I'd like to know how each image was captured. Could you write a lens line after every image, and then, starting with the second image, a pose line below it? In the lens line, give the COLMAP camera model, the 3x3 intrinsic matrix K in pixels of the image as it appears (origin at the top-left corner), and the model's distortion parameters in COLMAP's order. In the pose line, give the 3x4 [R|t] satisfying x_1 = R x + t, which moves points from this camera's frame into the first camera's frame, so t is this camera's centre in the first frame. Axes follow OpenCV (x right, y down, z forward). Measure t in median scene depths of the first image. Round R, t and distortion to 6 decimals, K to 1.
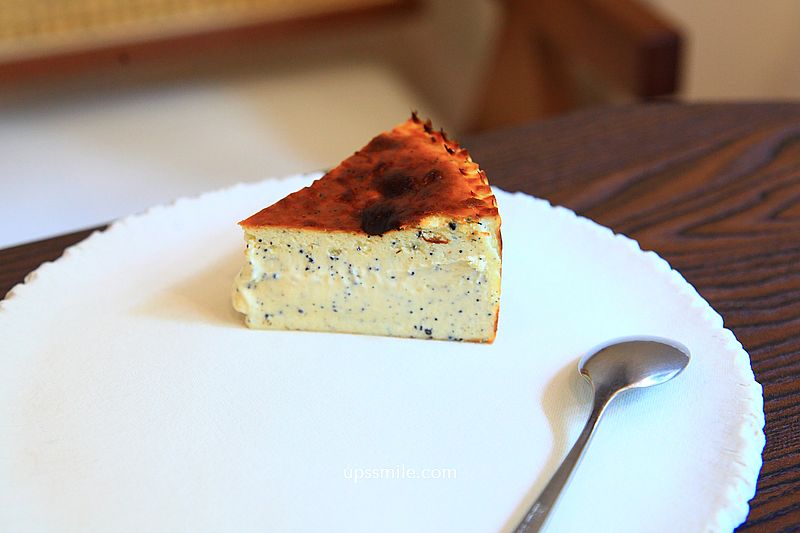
lens RADIAL K [[1447.3, 0, 372.7], [0, 1447.3, 266.3], [0, 0, 1]] dist [0.075829, -0.035916]
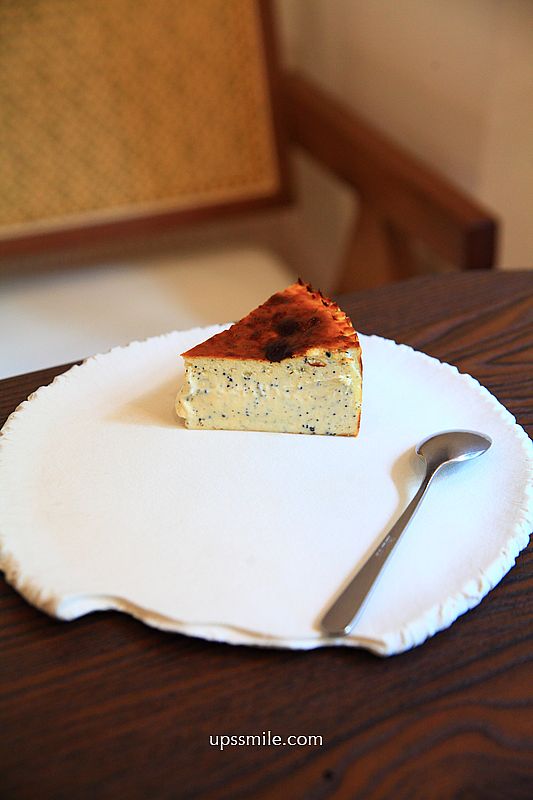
lens RADIAL K [[1255.8, 0, 266.5], [0, 1255.8, 400.0], [0, 0, 1]] dist [0.057937, 0.026135]
pose [[0.999802, -0.012250, 0.015696, -0.026530], [0.012511, 0.999783, -0.016647, 0.036687], [-0.015489, 0.016840, 0.999738, -0.253574]]
